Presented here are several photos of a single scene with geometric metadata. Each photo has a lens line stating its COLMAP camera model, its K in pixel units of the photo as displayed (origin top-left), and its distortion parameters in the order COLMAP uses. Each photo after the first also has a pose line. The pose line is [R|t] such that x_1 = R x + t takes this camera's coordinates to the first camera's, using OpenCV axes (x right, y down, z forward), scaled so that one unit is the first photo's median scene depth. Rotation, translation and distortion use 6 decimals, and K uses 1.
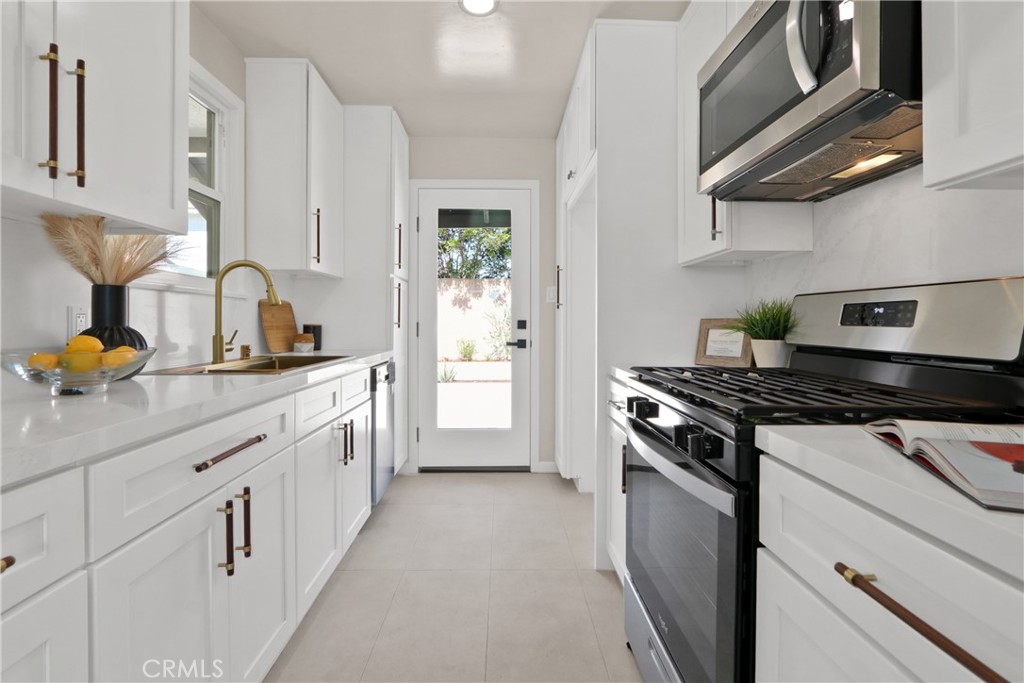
lens RADIAL K [[477.8, 0, 507.2], [0, 477.8, 324.6], [0, 0, 1]] dist [-0.011903, -0.000373]
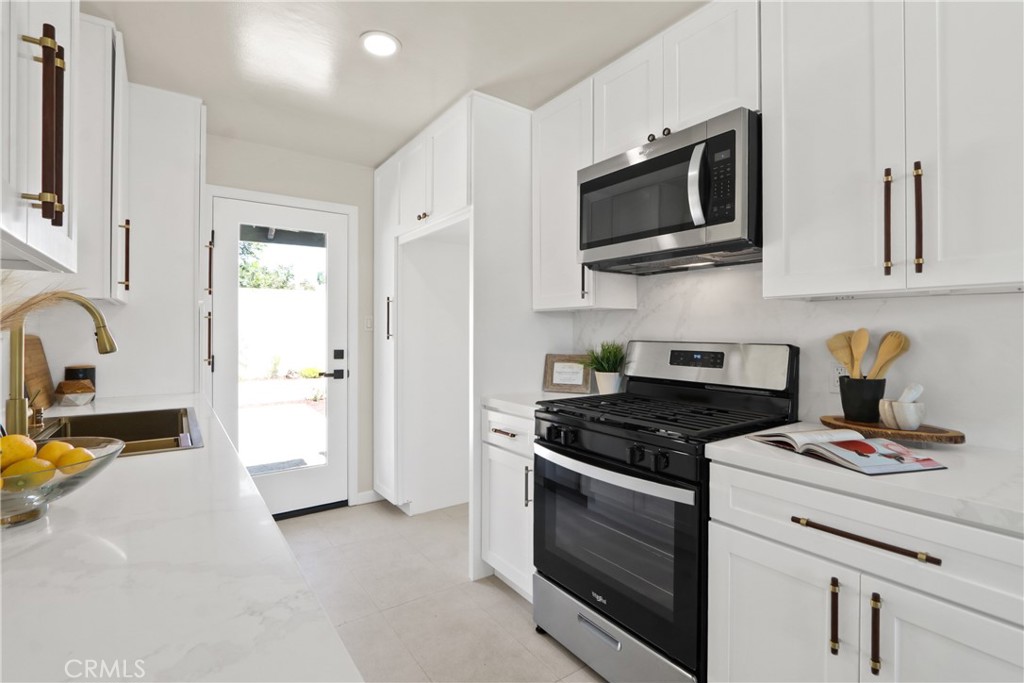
lens RADIAL K [[477.8, 0, 507.4], [0, 477.8, 332.3], [0, 0, 1]] dist [-0.011903, -0.000373]
pose [[0.827511, -0.003459, 0.561439, -0.453117], [0.005870, 0.999980, -0.002492, -0.079467], [-0.561419, 0.005358, 0.827514, 0.030240]]
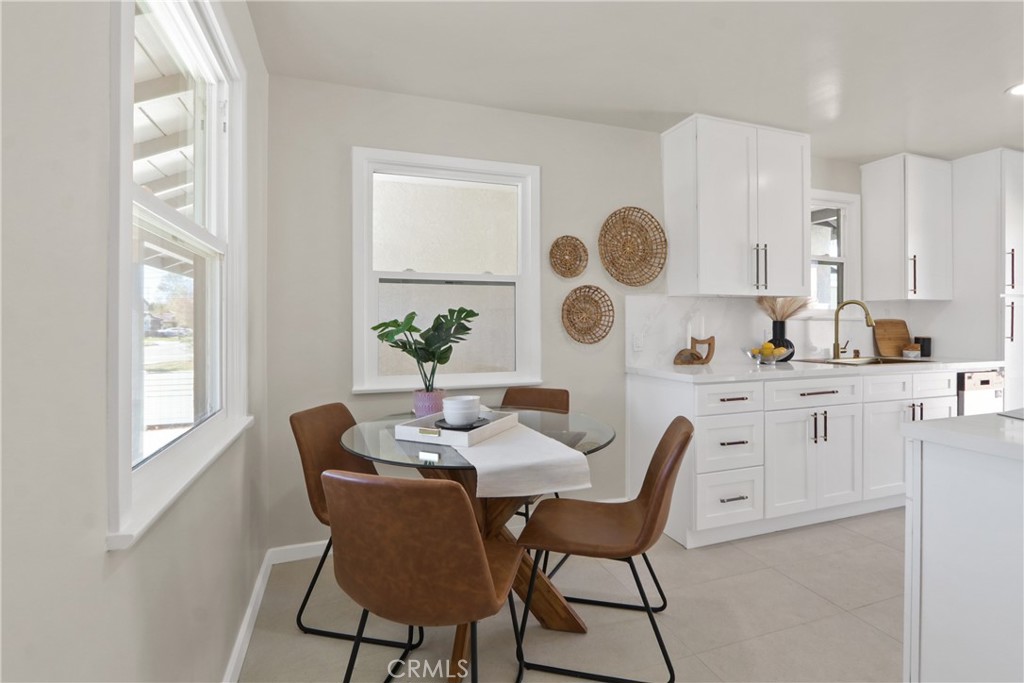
lens RADIAL K [[477.8, 0, 518.8], [0, 477.8, 322.3], [0, 0, 1]] dist [-0.011903, -0.000373]
pose [[0.314450, -0.004038, -0.949265, 0.795542], [-0.005734, 0.999965, -0.006153, -0.043370], [0.949257, 0.007378, 0.314416, -0.772419]]
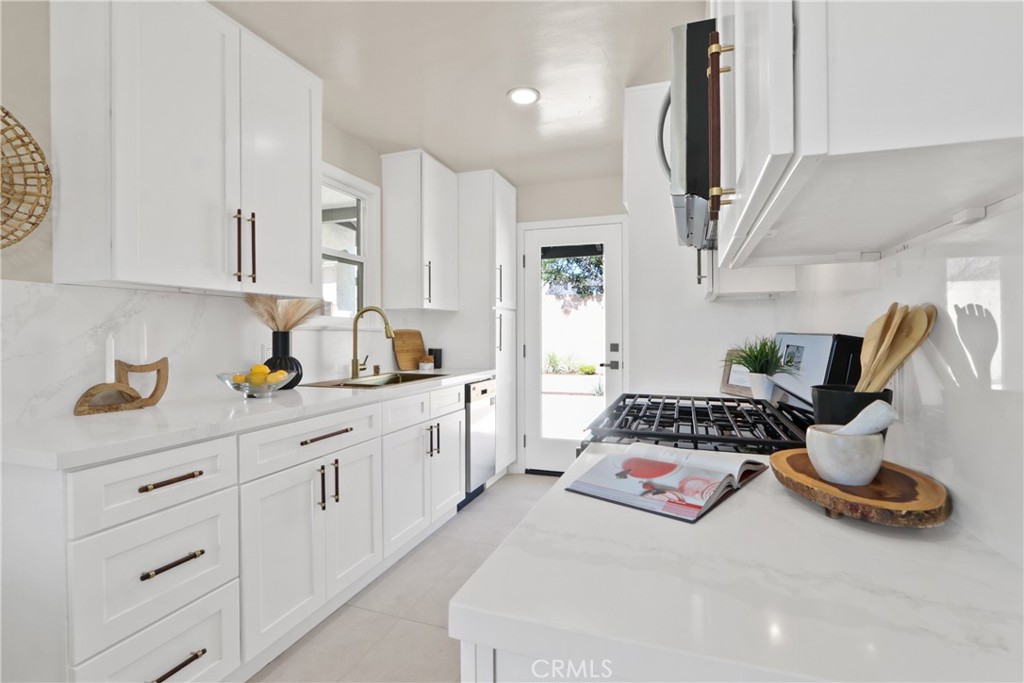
lens RADIAL K [[477.8, 0, 510.0], [0, 477.8, 335.9], [0, 0, 1]] dist [-0.011903, -0.000373]
pose [[0.932516, -0.002620, -0.361119, 0.403908], [0.002491, 0.999997, -0.000823, -0.052100], [0.361120, -0.000132, 0.932519, -0.207685]]
